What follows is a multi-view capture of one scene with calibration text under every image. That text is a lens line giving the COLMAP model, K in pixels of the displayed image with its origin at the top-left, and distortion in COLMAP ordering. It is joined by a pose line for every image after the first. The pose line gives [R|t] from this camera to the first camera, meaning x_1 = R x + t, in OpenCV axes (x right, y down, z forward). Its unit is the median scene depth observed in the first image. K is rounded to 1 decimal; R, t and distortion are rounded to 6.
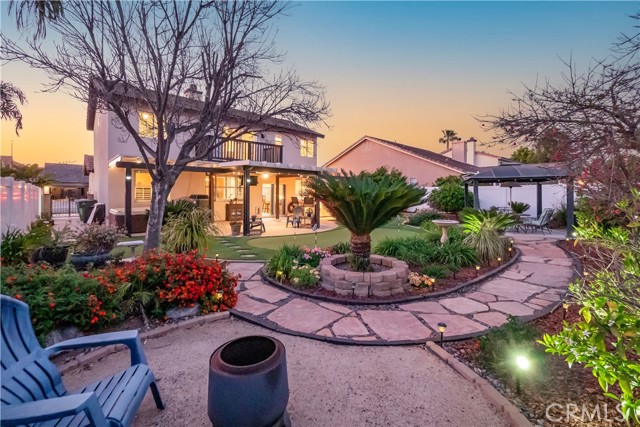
lens RADIAL K [[286.8, 0, 319.2], [0, 286.8, 193.9], [0, 0, 1]] dist [-0.001016, -0.000093]
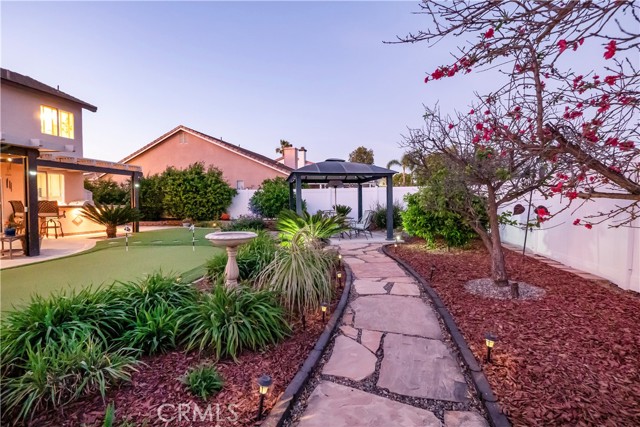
lens RADIAL K [[269.9, 0, 329.3], [0, 269.9, 213.6], [0, 0, 1]] dist [-0.000245, -0.000026]
pose [[0.838701, -0.025069, 0.544014, 0.170915], [0.005098, 0.999258, 0.038189, 0.022382], [-0.544568, -0.029256, 0.838206, 0.268994]]
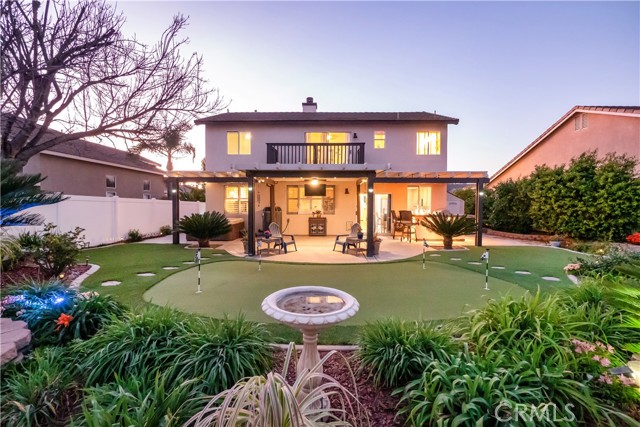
lens RADIAL K [[269.9, 0, 329.3], [0, 269.9, 213.6], [0, 0, 1]] dist [-0.000245, -0.000026]
pose [[0.710403, 0.018940, -0.703540, 0.353086], [-0.003557, 0.999722, 0.023321, 0.003625], [0.703786, -0.014065, 0.710273, 0.472244]]
